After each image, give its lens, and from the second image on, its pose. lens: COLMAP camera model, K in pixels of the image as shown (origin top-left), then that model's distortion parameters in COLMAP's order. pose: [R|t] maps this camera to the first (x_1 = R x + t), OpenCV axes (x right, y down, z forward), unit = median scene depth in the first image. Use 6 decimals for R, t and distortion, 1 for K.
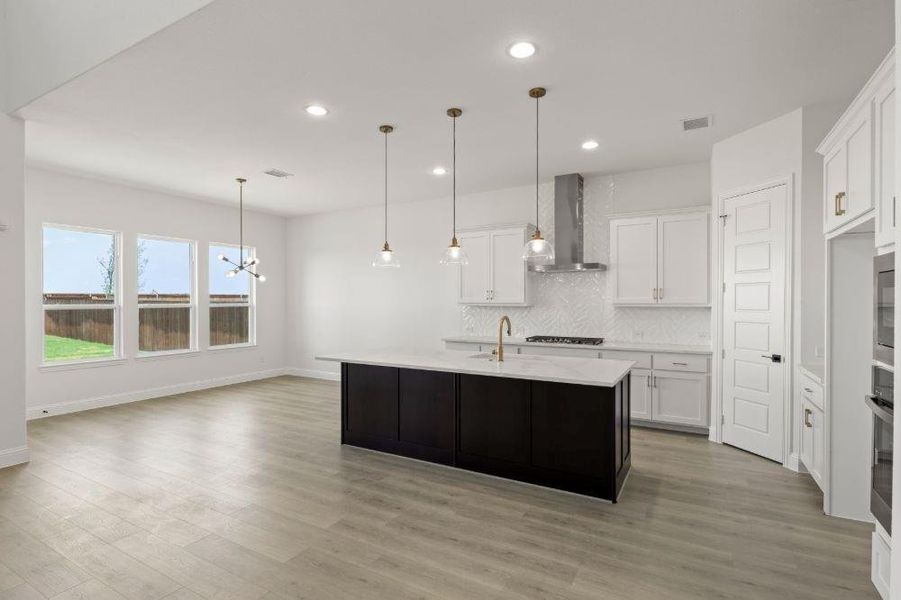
lens RADIAL K [[446.9, 0, 450.5], [0, 446.9, 300.0], [0, 0, 1]] dist [-0.000186, -0.000099]
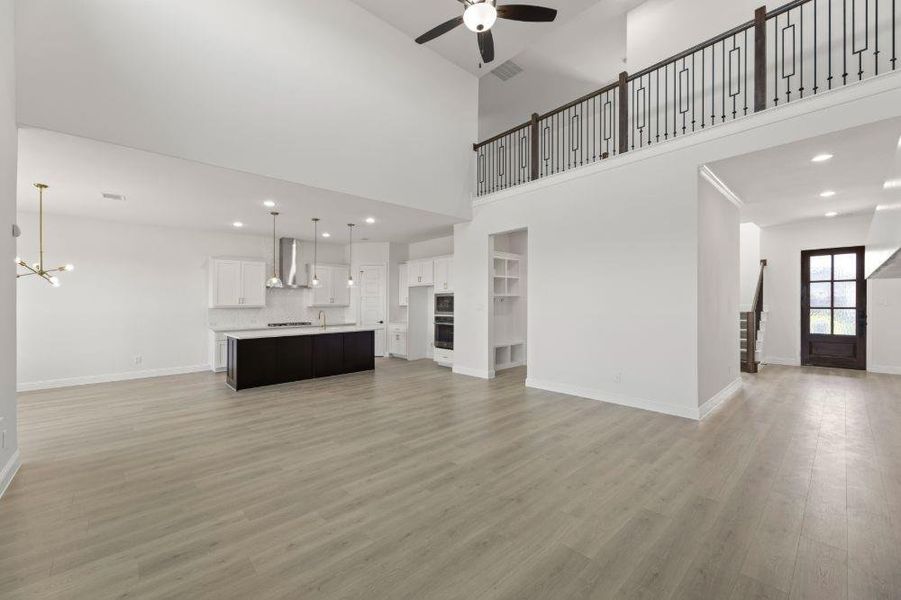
lens RADIAL K [[358.5, 0, 450.5], [0, 358.5, 300.0], [0, 0, 1]] dist [-0.001550, 0.000170]
pose [[0.300081, 0.004379, 0.953904, -1.045770], [0.007252, 0.999950, -0.006872, 0.000948], [-0.953886, 0.008980, 0.300034, -0.127391]]
